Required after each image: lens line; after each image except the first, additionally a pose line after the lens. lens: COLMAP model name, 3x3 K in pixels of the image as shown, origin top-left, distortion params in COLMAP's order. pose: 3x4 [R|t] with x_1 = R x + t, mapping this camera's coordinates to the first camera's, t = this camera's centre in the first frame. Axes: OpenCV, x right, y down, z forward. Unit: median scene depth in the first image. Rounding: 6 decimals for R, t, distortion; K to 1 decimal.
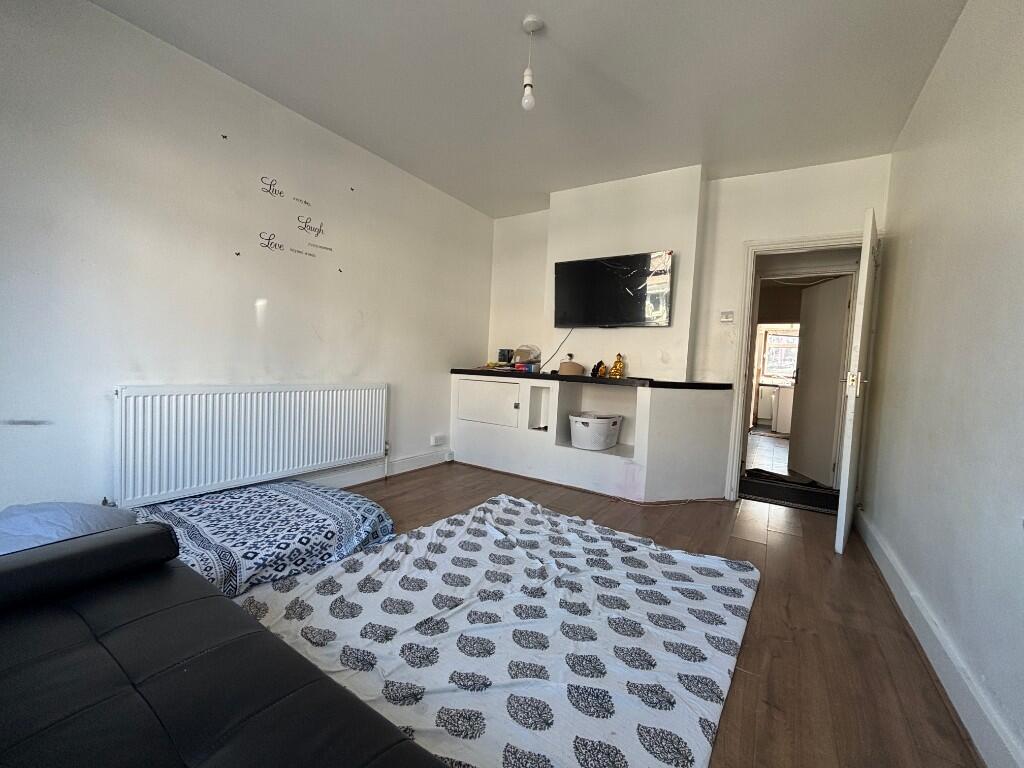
lens RADIAL K [[409.4, 0, 512.0], [0, 409.4, 384.0], [0, 0, 1]] dist [0.029662, -0.000001]
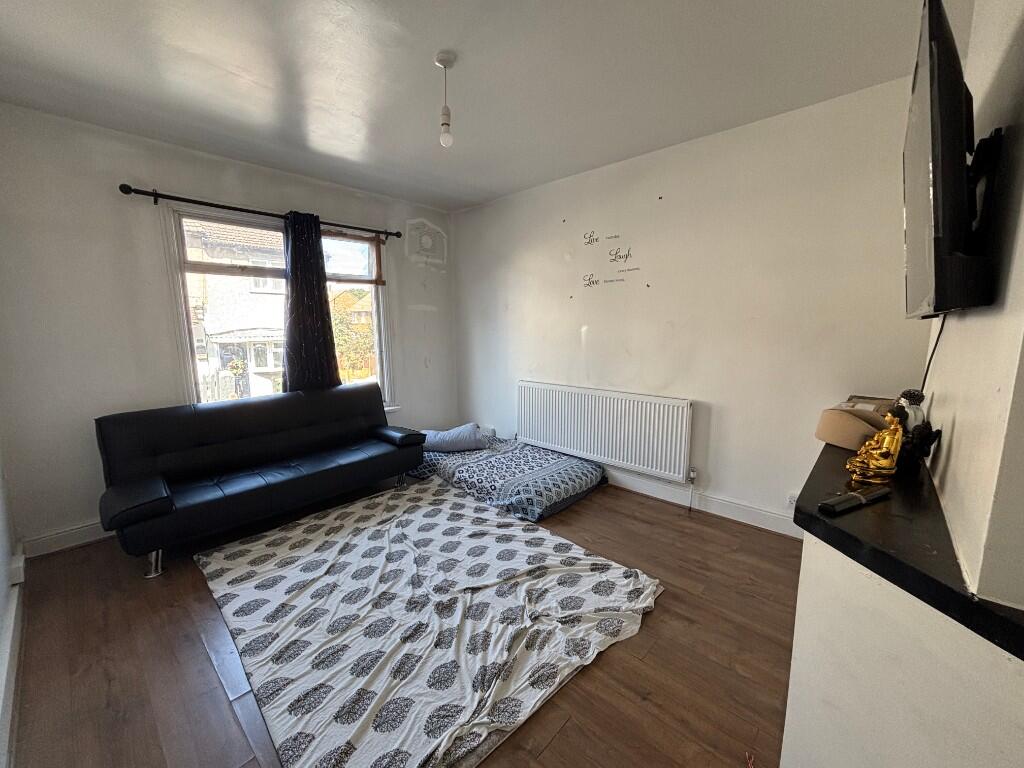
lens RADIAL K [[413.9, 0, 512.0], [0, 413.9, 384.0], [0, 0, 1]] dist [0.062265, -0.000041]
pose [[-0.157653, 0.091877, -0.983211, 0.884568], [-0.054815, 0.993313, 0.101610, -0.153607], [0.985972, 0.069914, -0.151562, 1.086648]]
